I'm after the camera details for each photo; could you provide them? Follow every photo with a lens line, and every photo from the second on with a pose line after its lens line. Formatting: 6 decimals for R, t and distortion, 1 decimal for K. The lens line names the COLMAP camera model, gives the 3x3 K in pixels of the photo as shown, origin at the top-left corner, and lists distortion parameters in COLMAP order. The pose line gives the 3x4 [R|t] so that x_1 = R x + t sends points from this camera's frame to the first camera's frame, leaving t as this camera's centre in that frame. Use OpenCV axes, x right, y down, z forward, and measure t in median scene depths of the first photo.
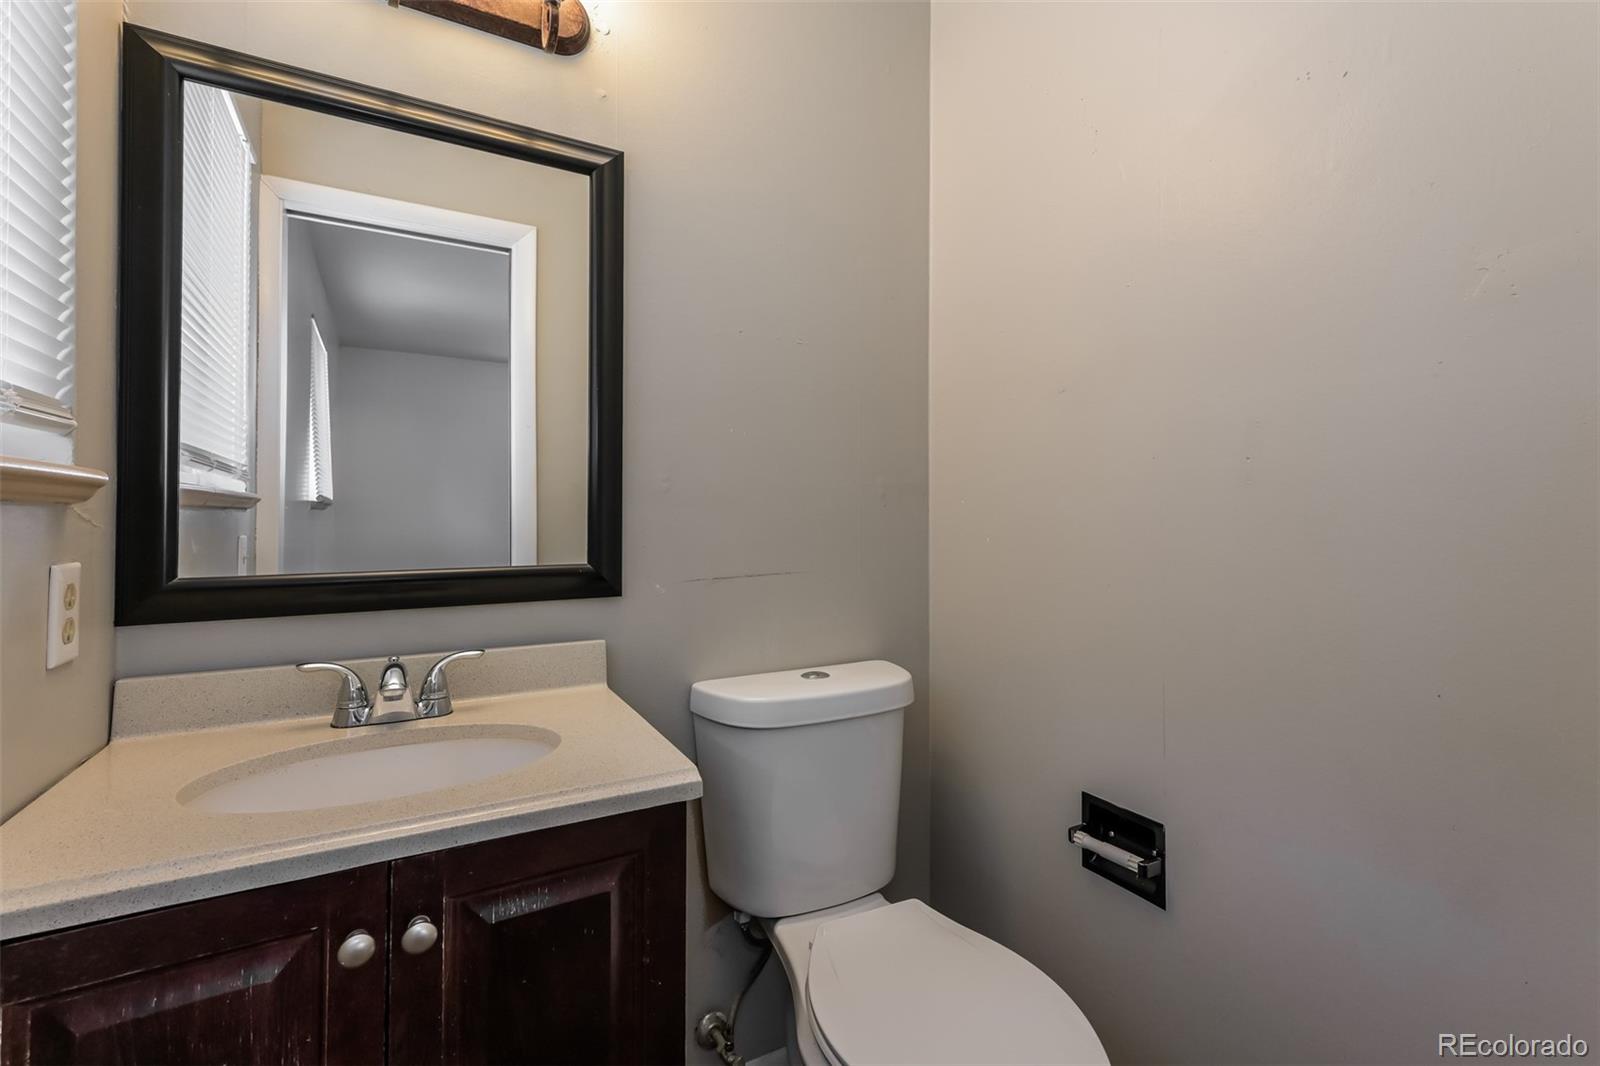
lens RADIAL K [[700.6, 0, 803.0], [0, 700.6, 513.8], [0, 0, 1]] dist [-0.015757, -0.000151]
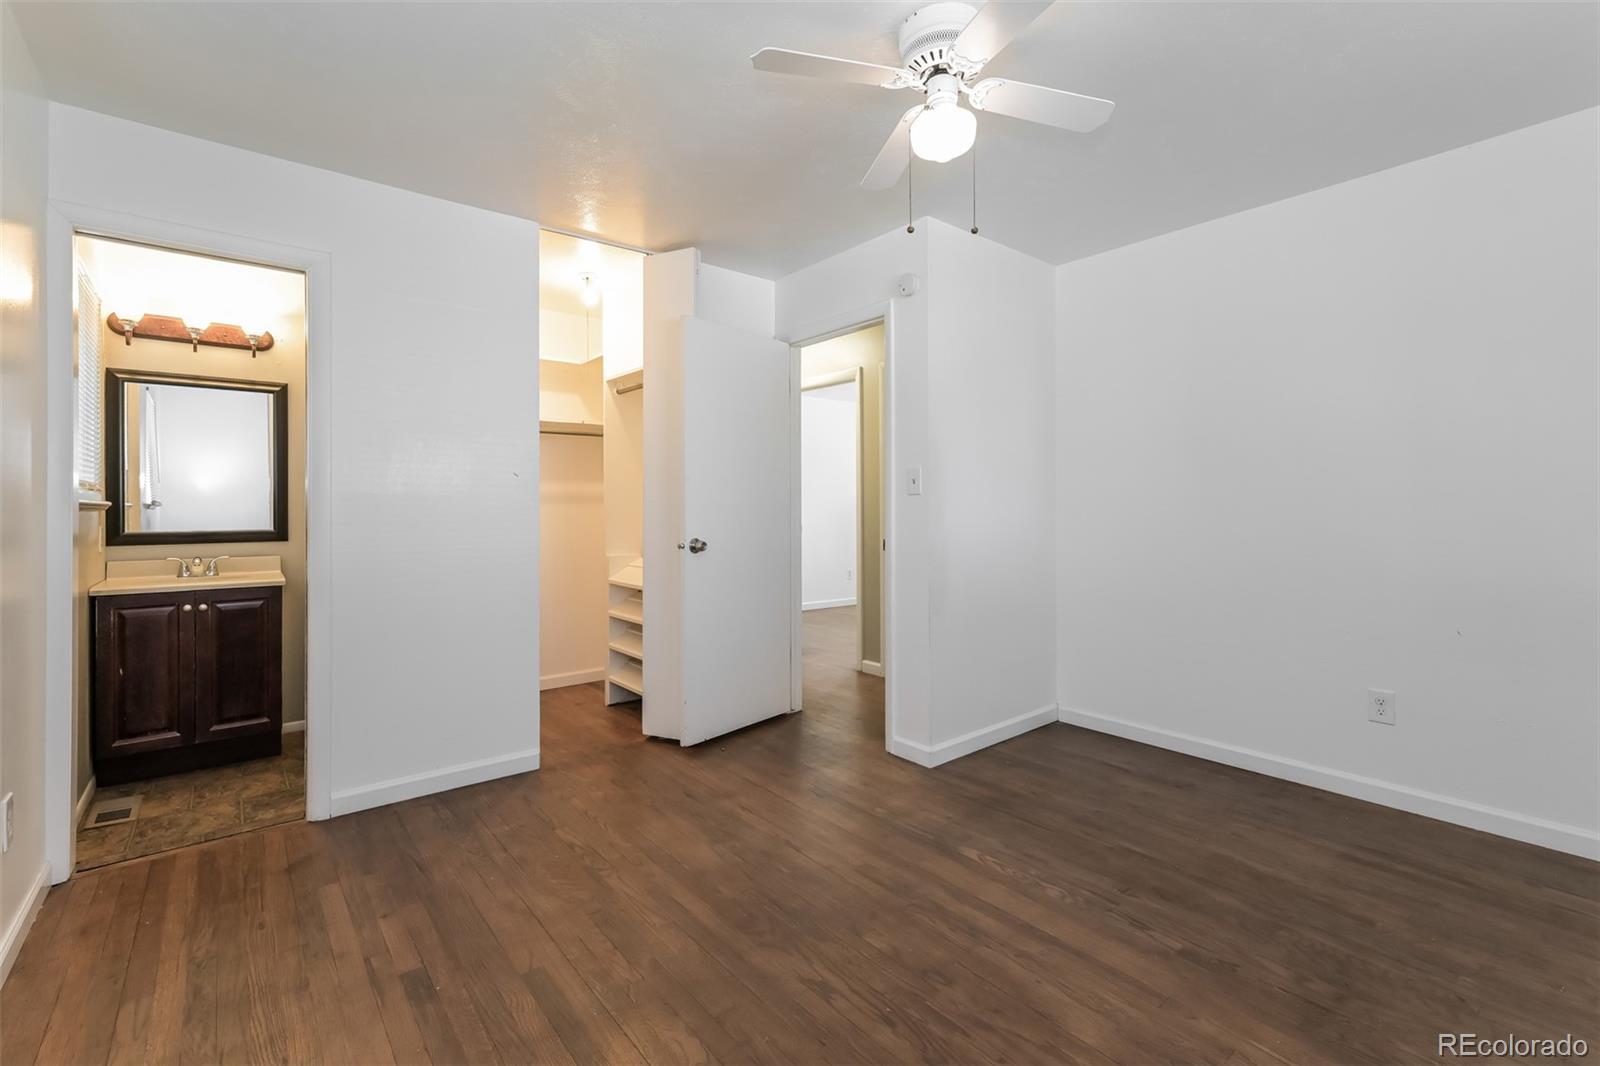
lens RADIAL K [[700.6, 0, 803.0], [0, 700.6, 513.8], [0, 0, 1]] dist [-0.015757, -0.000151]
pose [[0.984798, -0.007482, 0.173545, 1.692342], [0.005813, 0.999932, 0.010126, -0.012541], [-0.173608, -0.008963, 0.984774, -2.763310]]
